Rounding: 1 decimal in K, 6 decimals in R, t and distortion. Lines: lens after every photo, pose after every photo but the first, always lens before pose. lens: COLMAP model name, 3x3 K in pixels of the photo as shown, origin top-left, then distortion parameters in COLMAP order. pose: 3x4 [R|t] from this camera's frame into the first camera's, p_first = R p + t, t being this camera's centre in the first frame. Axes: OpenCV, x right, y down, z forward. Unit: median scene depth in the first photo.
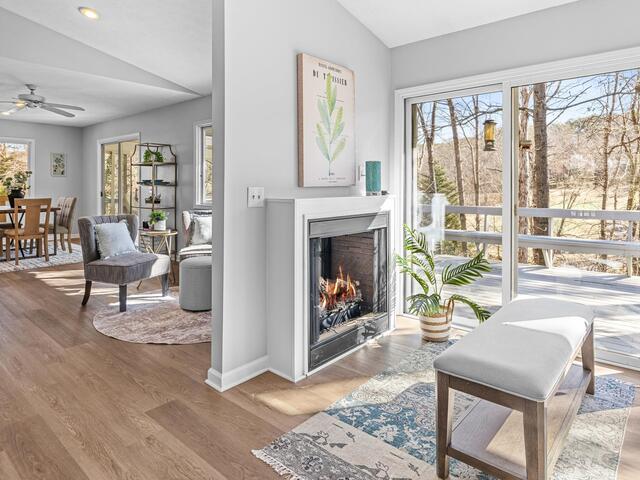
lens RADIAL K [[400.3, 0, 317.7], [0, 400.3, 183.6], [0, 0, 1]] dist [-0.000881, 0.001545]
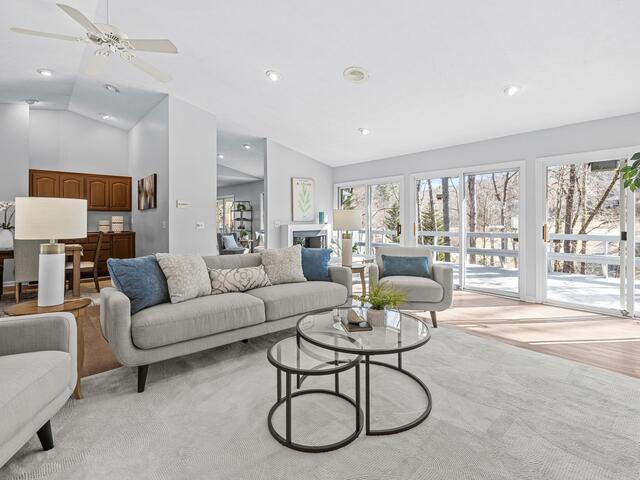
lens RADIAL K [[313.7, 0, 322.3], [0, 313.7, 207.9], [0, 0, 1]] dist [-0.000989, -0.000124]
pose [[0.993990, -0.011759, -0.108835, 0.411970], [0.007994, 0.999357, -0.034962, -0.006735], [0.109176, 0.033882, 0.993445, -1.263470]]
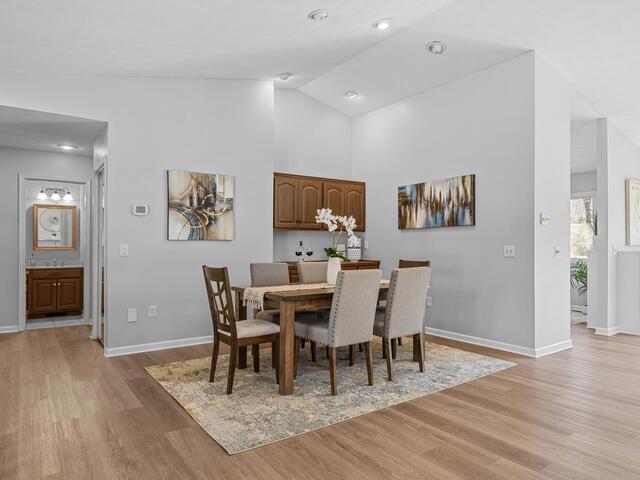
lens RADIAL K [[423.6, 0, 320.0], [0, 423.6, 240.0], [0, 0, 1]] dist [0.005247, 0.001580]
pose [[0.971943, -0.005949, -0.235142, -0.963094], [0.005261, 0.999980, -0.003552, -0.018284], [0.235158, 0.002215, 0.971955, -1.327368]]
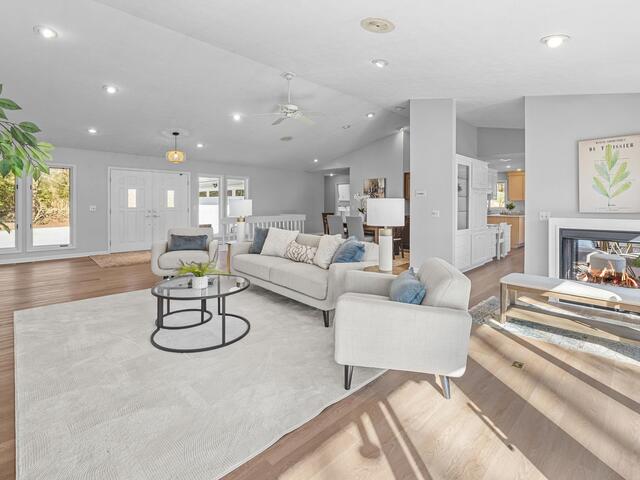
lens RADIAL K [[313.7, 0, 322.3], [0, 313.7, 207.9], [0, 0, 1]] dist [-0.000989, -0.000124]
pose [[-0.078476, 0.011176, -0.996853, 1.406746], [0.004701, 0.999930, 0.010840, -0.032675], [0.996905, -0.003835, -0.078523, -0.085015]]
